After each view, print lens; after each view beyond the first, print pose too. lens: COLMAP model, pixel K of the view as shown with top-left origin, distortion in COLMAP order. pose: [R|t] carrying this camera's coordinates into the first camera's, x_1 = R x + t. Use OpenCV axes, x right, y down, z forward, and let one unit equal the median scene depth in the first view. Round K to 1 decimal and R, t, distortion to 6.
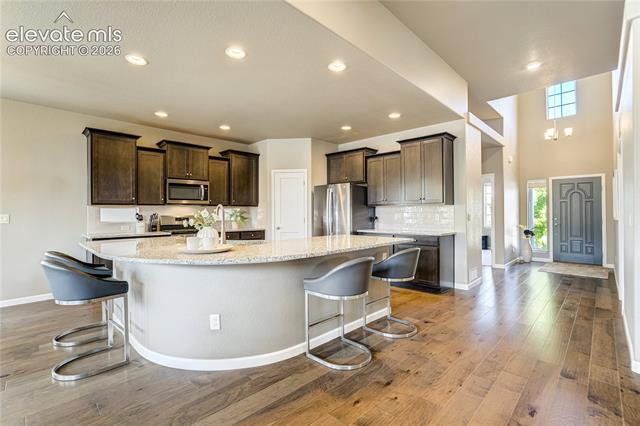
lens RADIAL K [[302.6, 0, 314.2], [0, 302.6, 218.8], [0, 0, 1]] dist [-0.044764, 0.014046]
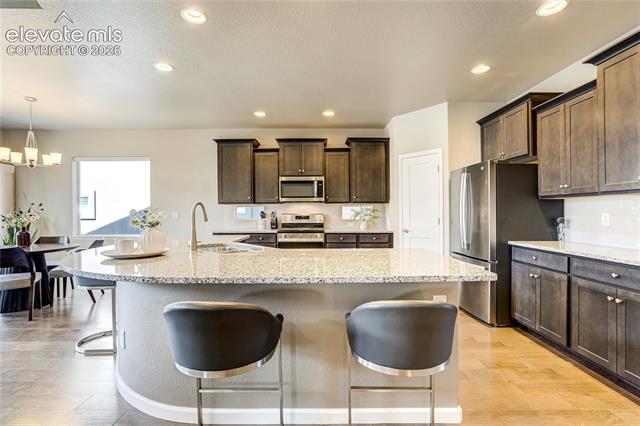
lens RADIAL K [[302.6, 0, 323.8], [0, 302.6, 211.5], [0, 0, 1]] dist [-0.044764, 0.014046]
pose [[0.702691, 0.001906, -0.711493, 0.303530], [-0.013550, 0.999851, -0.010705, -0.008556], [0.711367, 0.017163, 0.702612, 0.361083]]
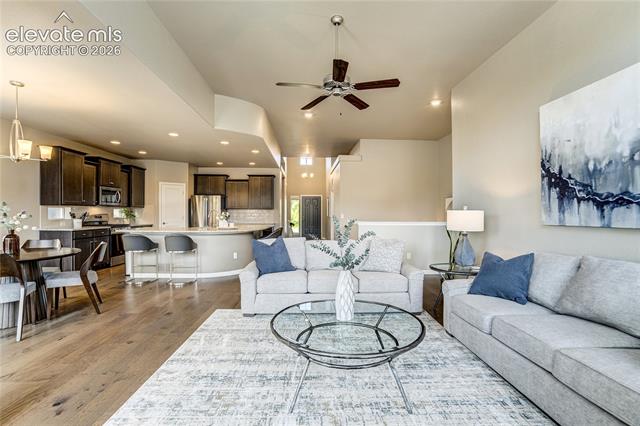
lens RADIAL K [[302.6, 0, 319.3], [0, 302.6, 216.2], [0, 0, 1]] dist [-0.044764, 0.014046]
pose [[0.679100, 0.000774, 0.734045, -0.727573], [0.003044, 0.999988, -0.003871, 0.005483], [-0.734039, 0.004863, 0.679090, -0.540406]]
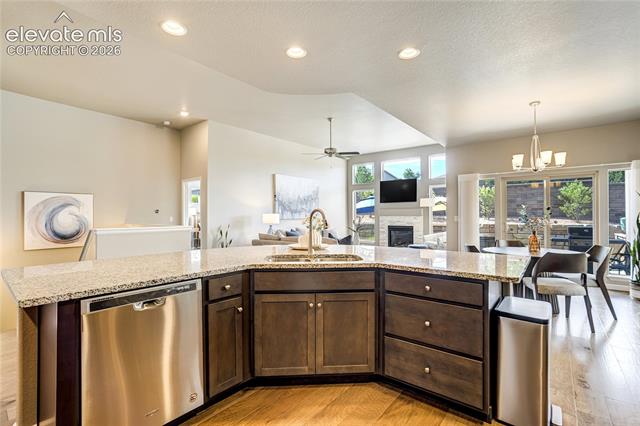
lens RADIAL K [[302.6, 0, 319.6], [0, 302.6, 216.1], [0, 0, 1]] dist [-0.044764, 0.014046]
pose [[-0.994571, 0.007924, -0.103762, -0.095402], [0.006113, 0.999823, 0.017768, -0.019025], [0.103885, 0.017037, -0.994443, 1.017129]]
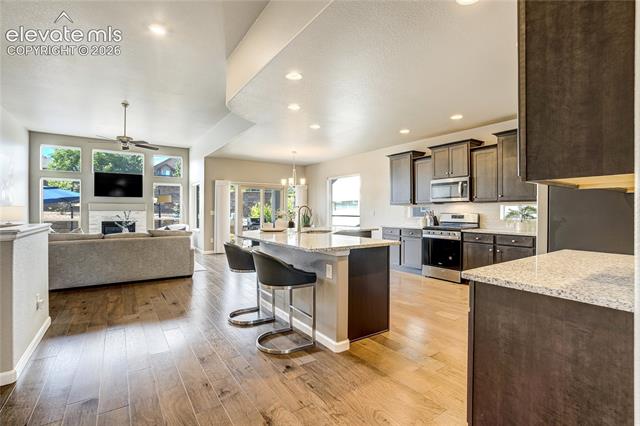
lens RADIAL K [[302.6, 0, 321.2], [0, 302.6, 211.2], [0, 0, 1]] dist [-0.044764, 0.014046]
pose [[-0.194599, 0.005999, -0.980865, 0.648054], [-0.016692, 0.999816, 0.009427, -0.018626], [0.980741, 0.018207, -0.194463, 0.742903]]
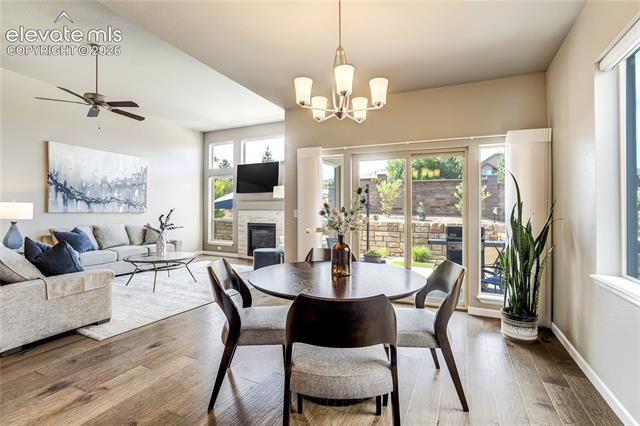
lens RADIAL K [[302.6, 0, 320.1], [0, 302.6, 207.9], [0, 0, 1]] dist [-0.044764, 0.014046]
pose [[-0.944434, -0.009733, -0.328557, -0.543839], [-0.011318, 0.999932, 0.002912, -0.005196], [0.328506, 0.006469, -0.944480, 0.699155]]
